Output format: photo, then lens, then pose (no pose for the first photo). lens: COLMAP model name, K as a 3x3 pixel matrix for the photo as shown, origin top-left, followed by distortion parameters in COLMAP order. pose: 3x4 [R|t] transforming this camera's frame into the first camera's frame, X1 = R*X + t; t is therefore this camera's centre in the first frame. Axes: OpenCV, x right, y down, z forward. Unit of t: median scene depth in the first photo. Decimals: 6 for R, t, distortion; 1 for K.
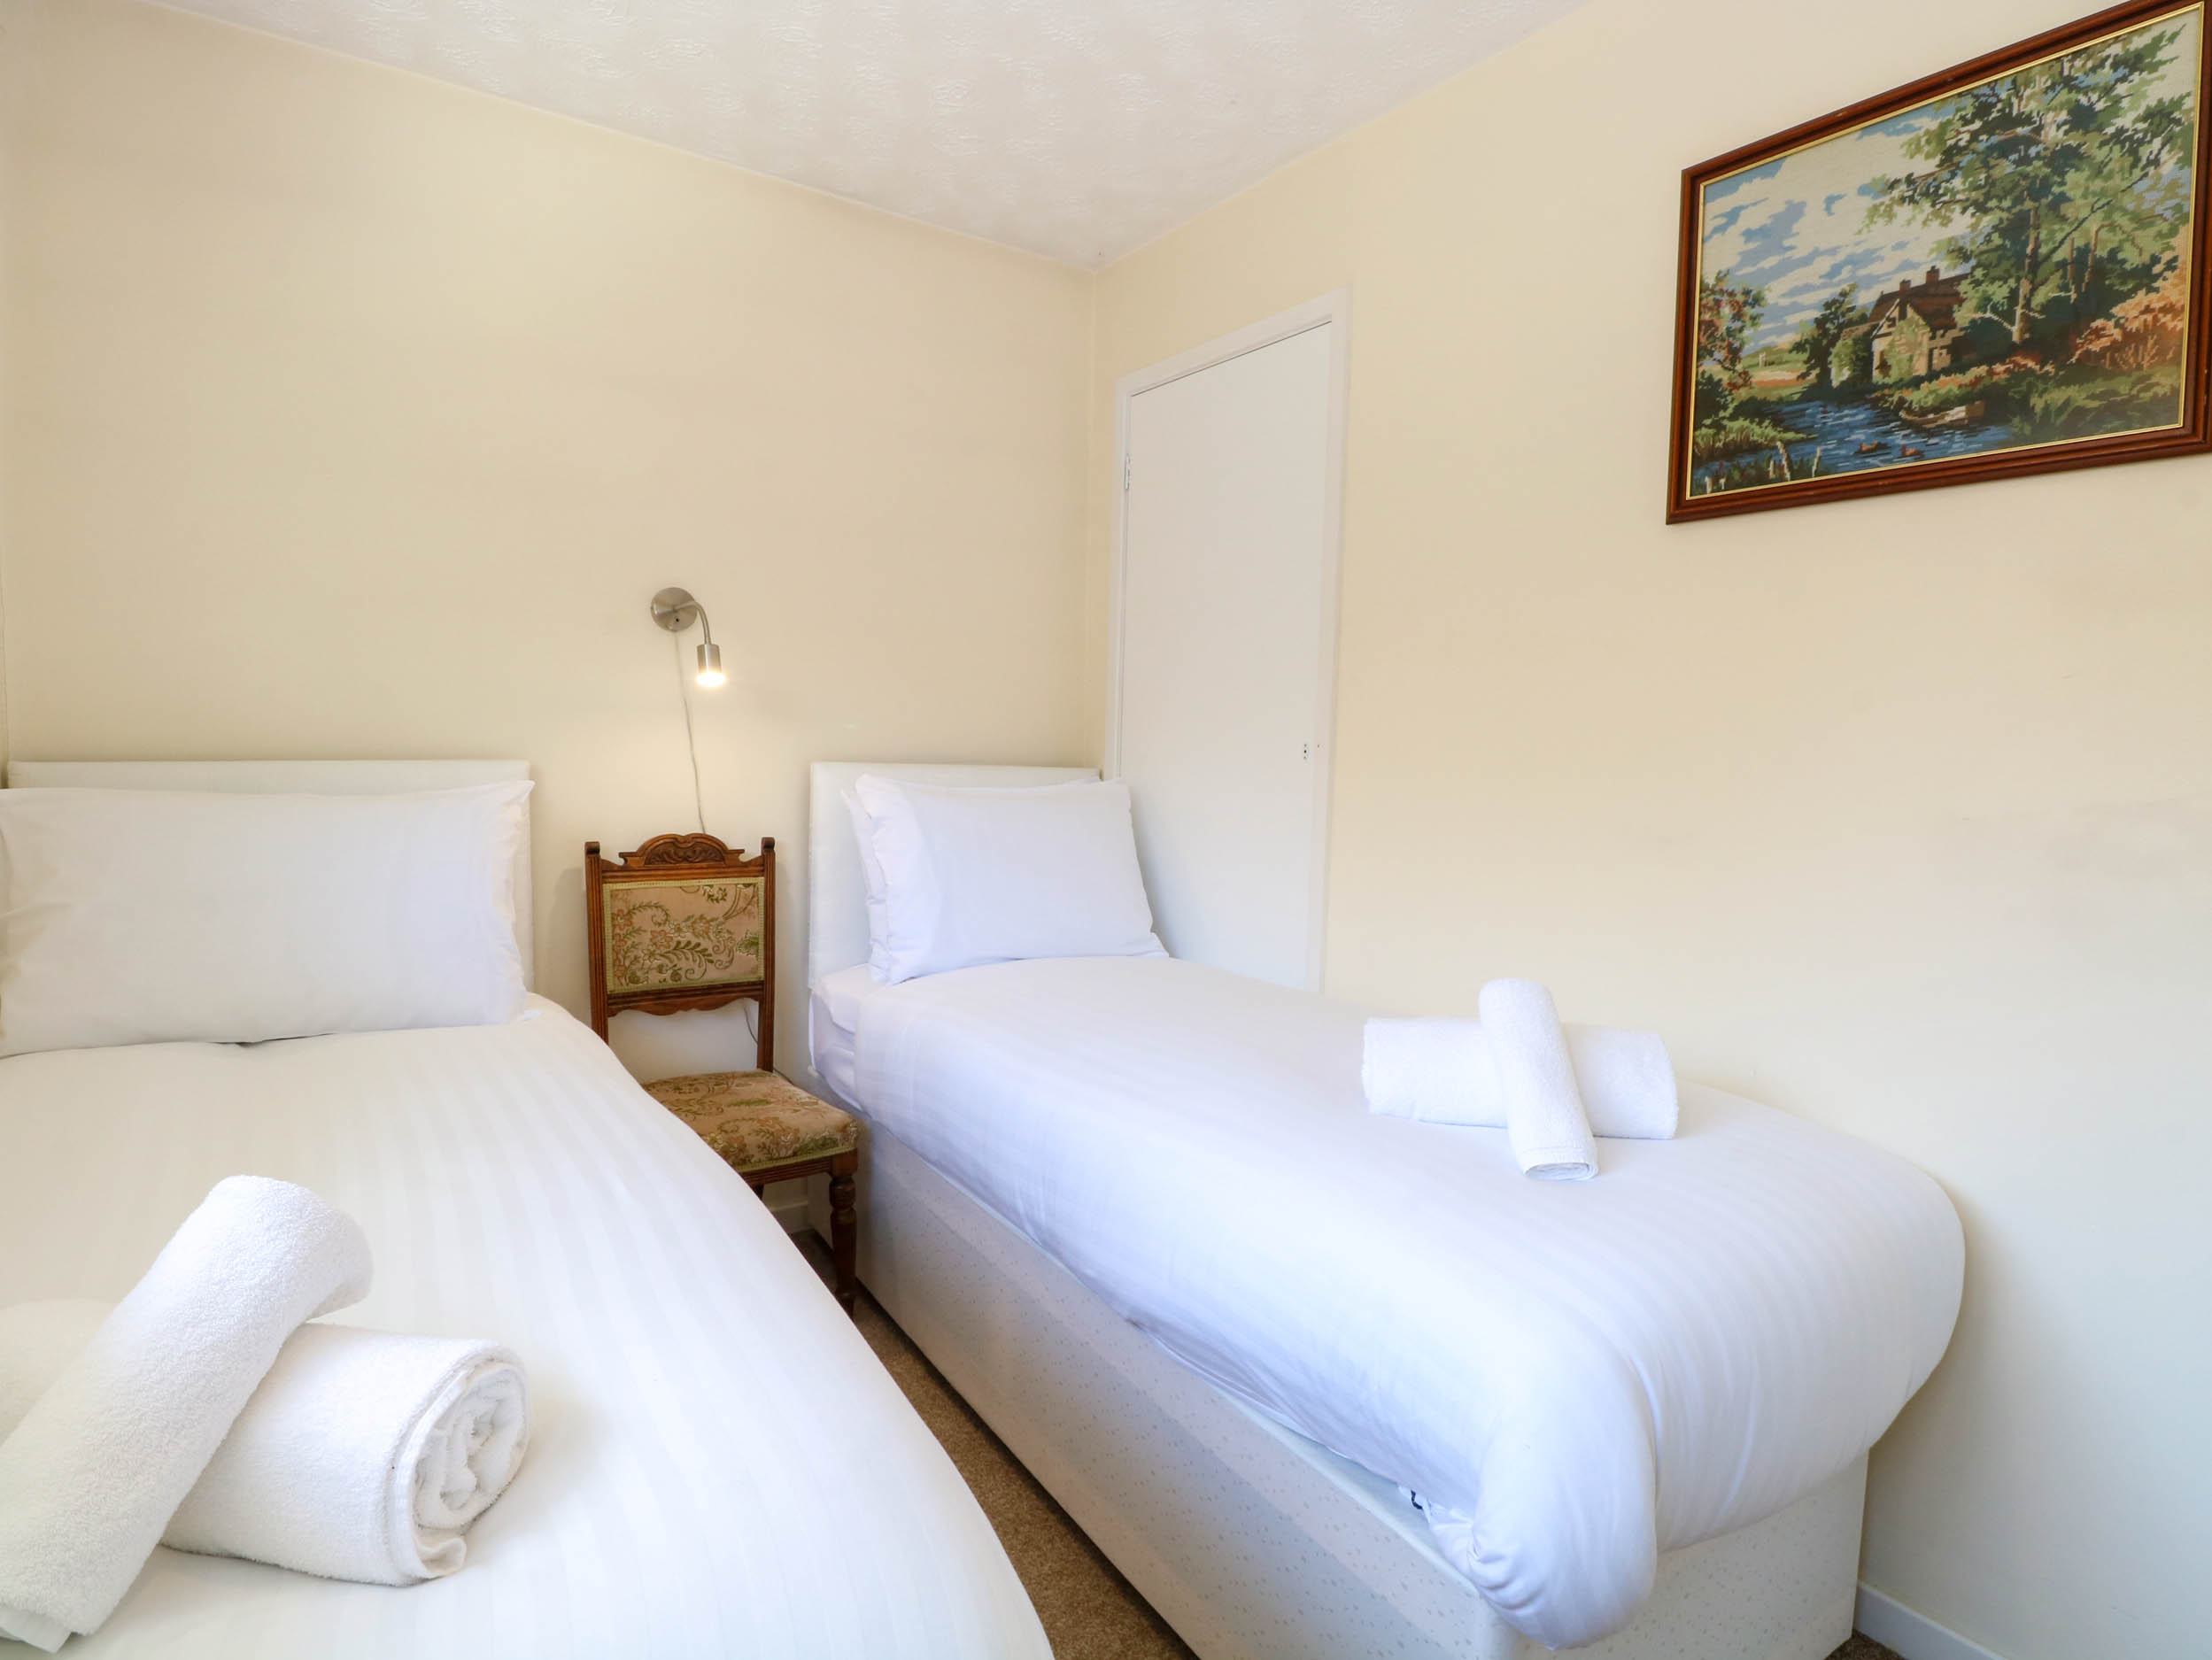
lens RADIAL K [[1182.7, 0, 1097.9], [0, 1182.7, 809.3], [0, 0, 1]] dist [0.005129, -0.016413]
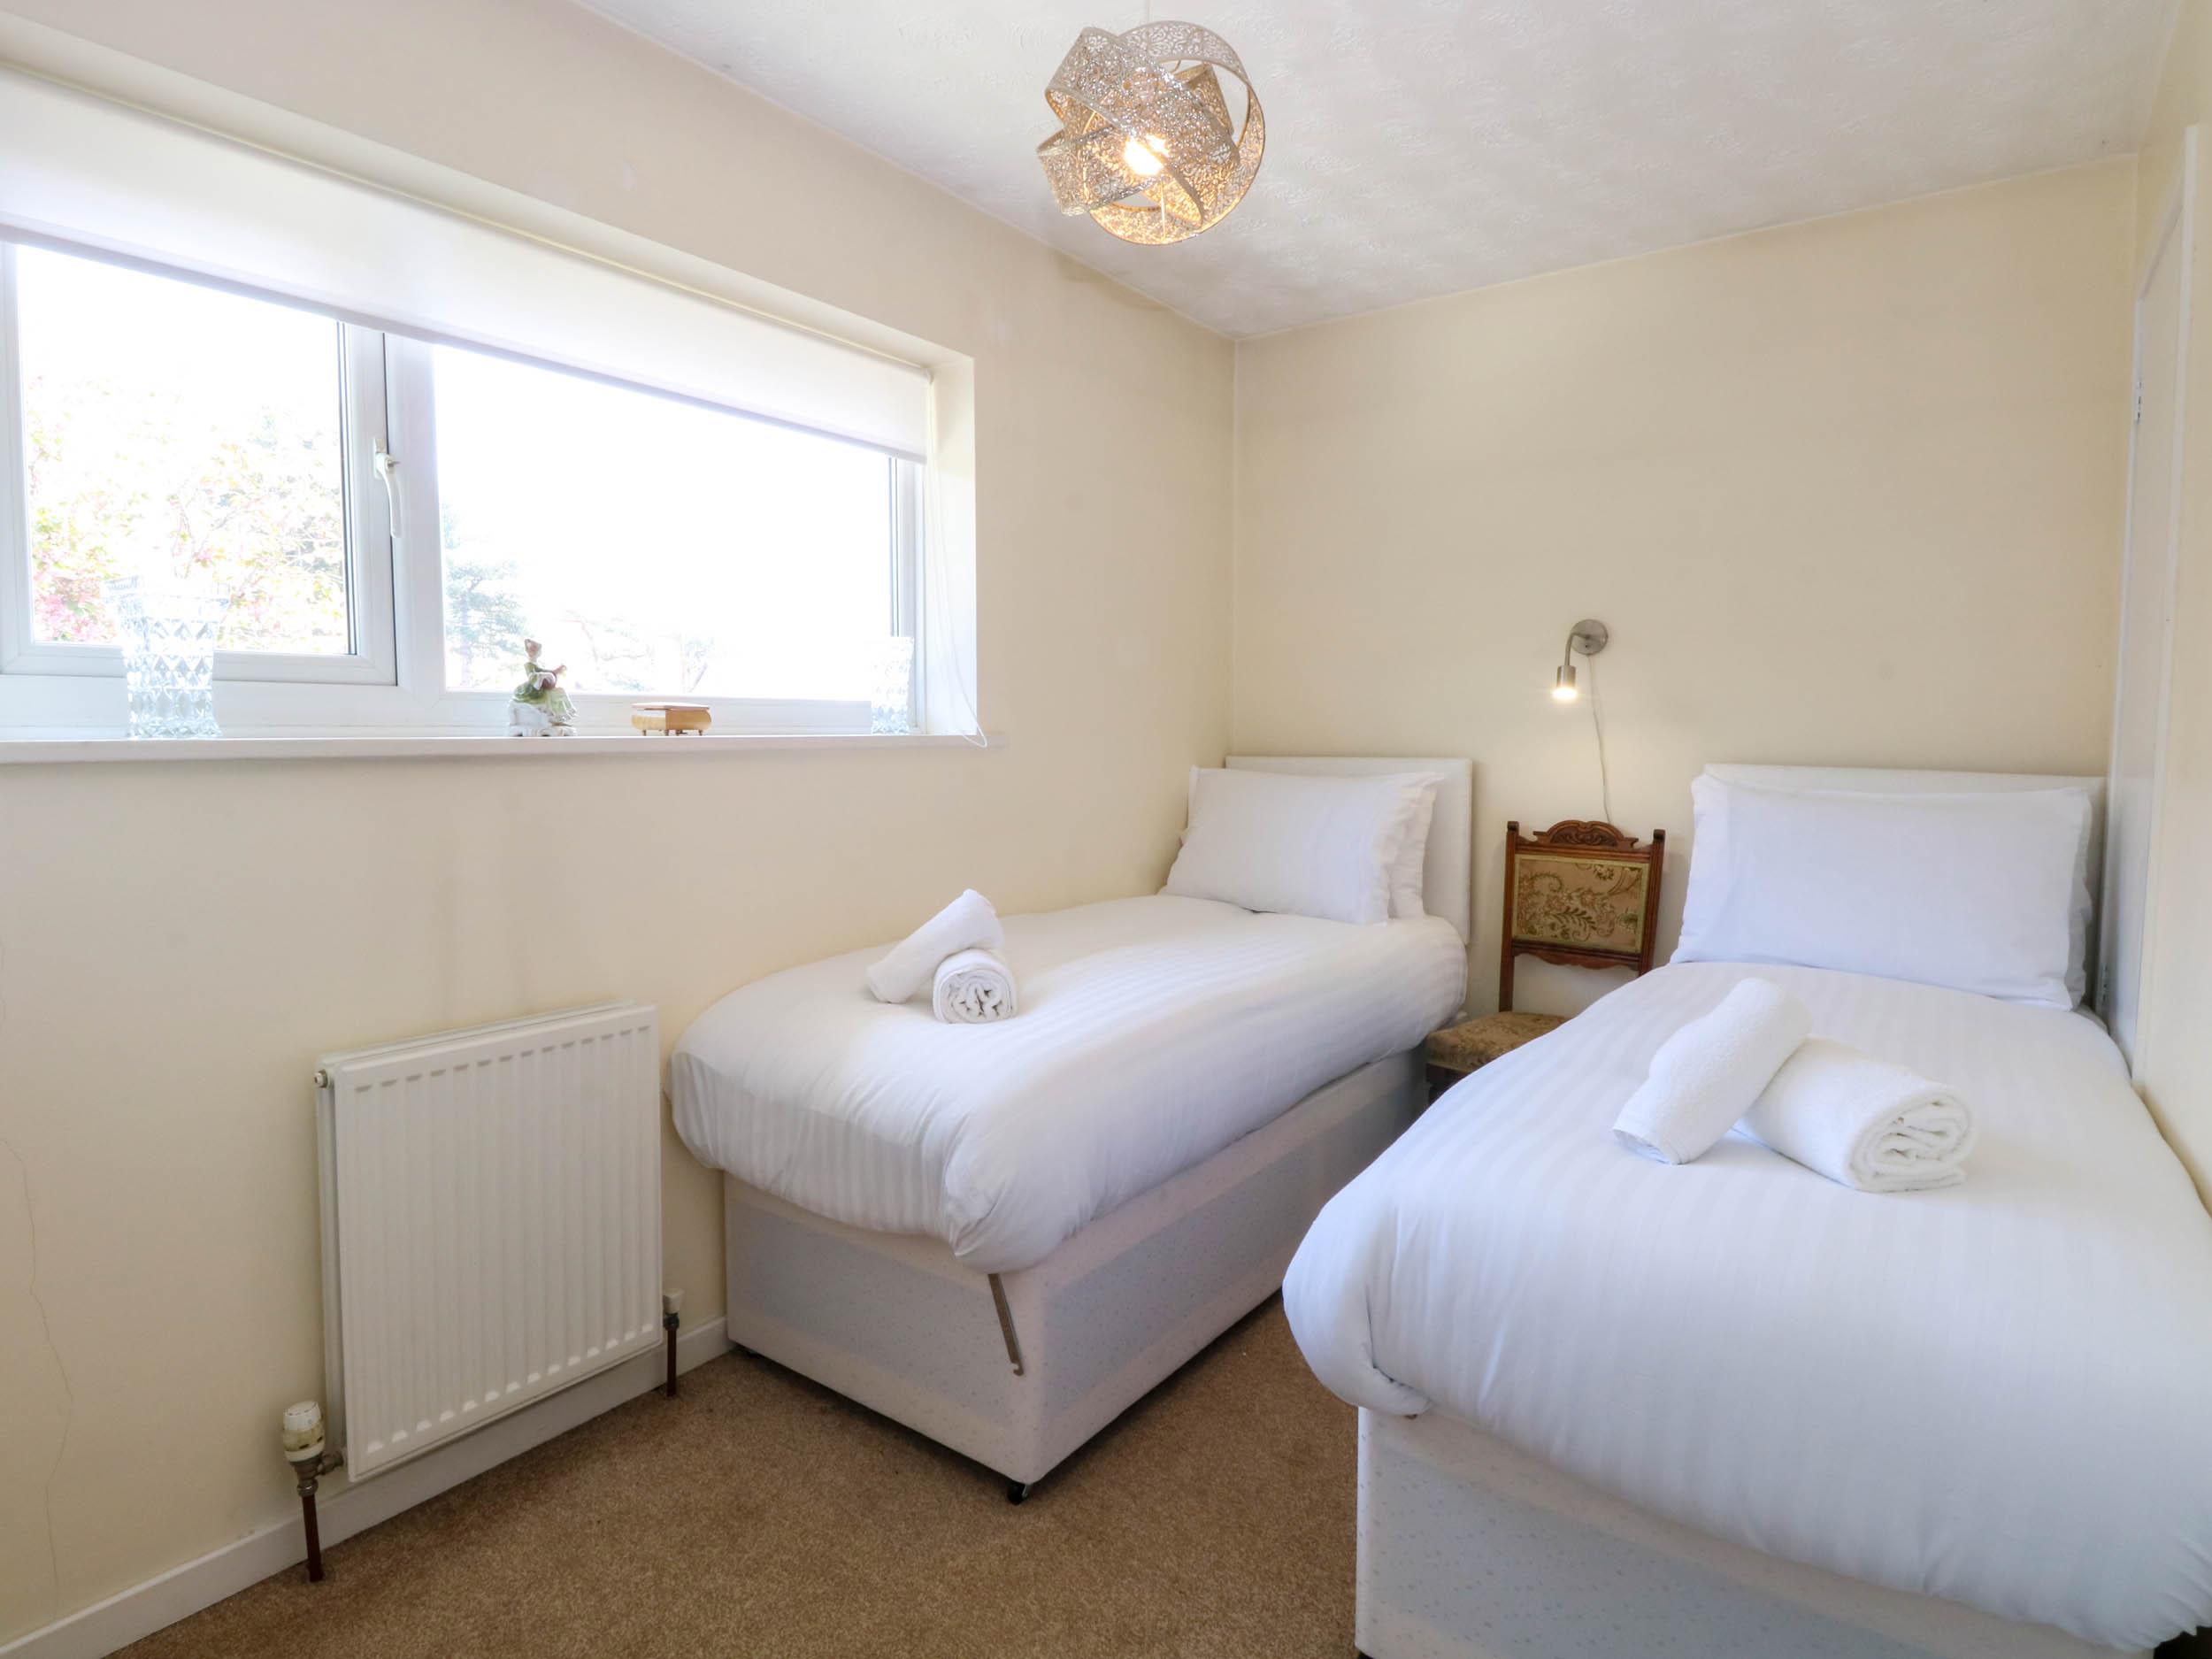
lens RADIAL K [[1182.8, 0, 1097.9], [0, 1182.8, 808.8], [0, 0, 1]] dist [0.005129, -0.016413]
pose [[0.322989, 0.038828, -0.945606, 0.643797], [-0.062926, 0.997828, 0.019478, 0.016356], [0.944308, 0.053212, 0.324731, 0.130898]]
